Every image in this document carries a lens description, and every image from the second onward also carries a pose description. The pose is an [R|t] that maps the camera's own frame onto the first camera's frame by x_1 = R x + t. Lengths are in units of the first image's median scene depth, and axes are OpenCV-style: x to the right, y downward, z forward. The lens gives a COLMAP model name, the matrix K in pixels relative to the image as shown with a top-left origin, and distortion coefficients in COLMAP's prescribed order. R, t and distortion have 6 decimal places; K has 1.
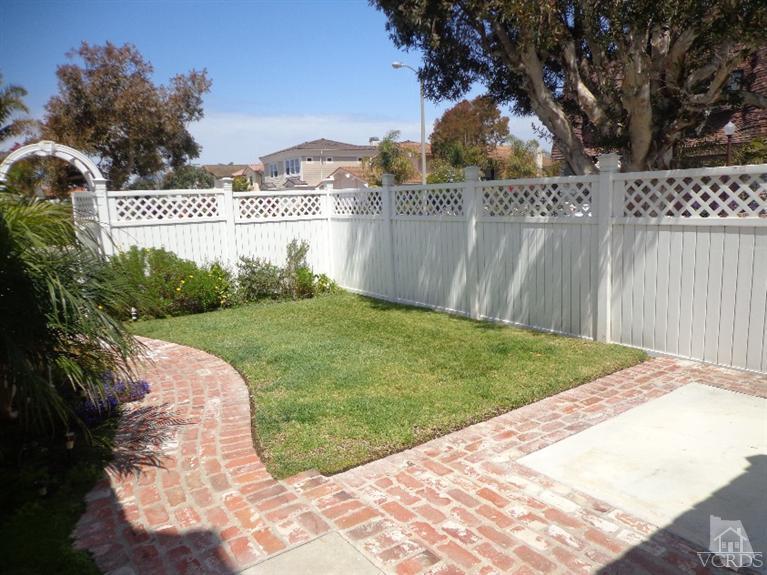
lens RADIAL K [[560.8, 0, 383.3], [0, 560.8, 291.5], [0, 0, 1]] dist [-0.010003, 0.008679]
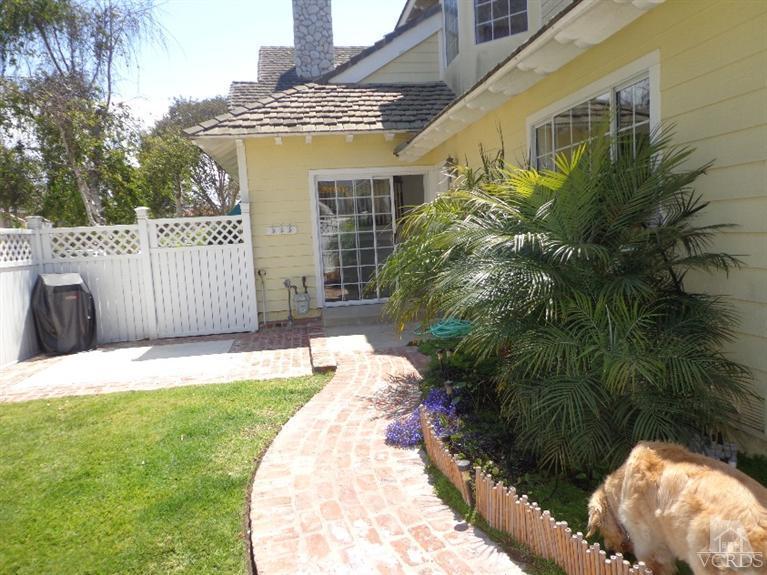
lens RADIAL K [[560.8, 0, 383.7], [0, 560.8, 286.8], [0, 0, 1]] dist [-0.010003, 0.008679]
pose [[-0.890803, 0.045171, 0.452139, -0.956377], [0.163436, 0.960305, 0.226061, -0.248318], [-0.423979, 0.275271, -0.862825, 1.989240]]
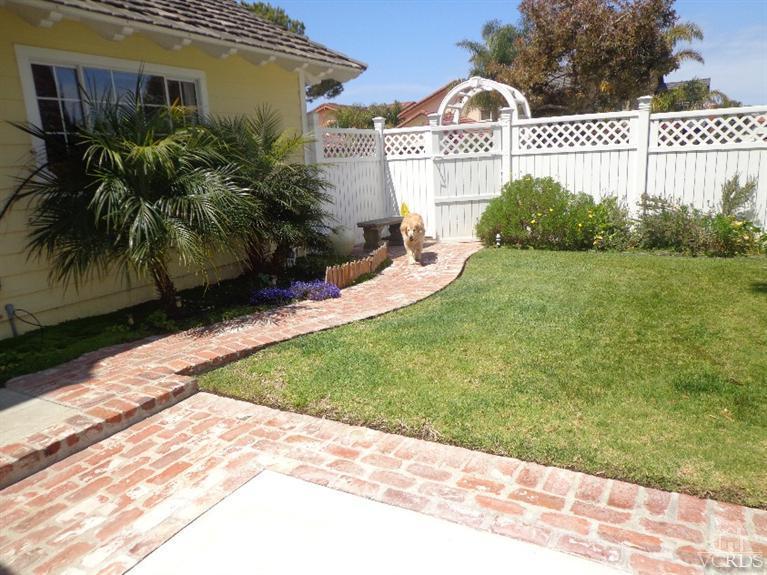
lens RADIAL K [[560.8, 0, 380.1], [0, 560.8, 283.3], [0, 0, 1]] dist [-0.010003, 0.008679]
pose [[0.431185, 0.212065, -0.876988, 0.797906], [-0.113879, 0.977005, 0.180260, -0.089410], [0.895048, 0.022145, 0.445419, 0.687352]]
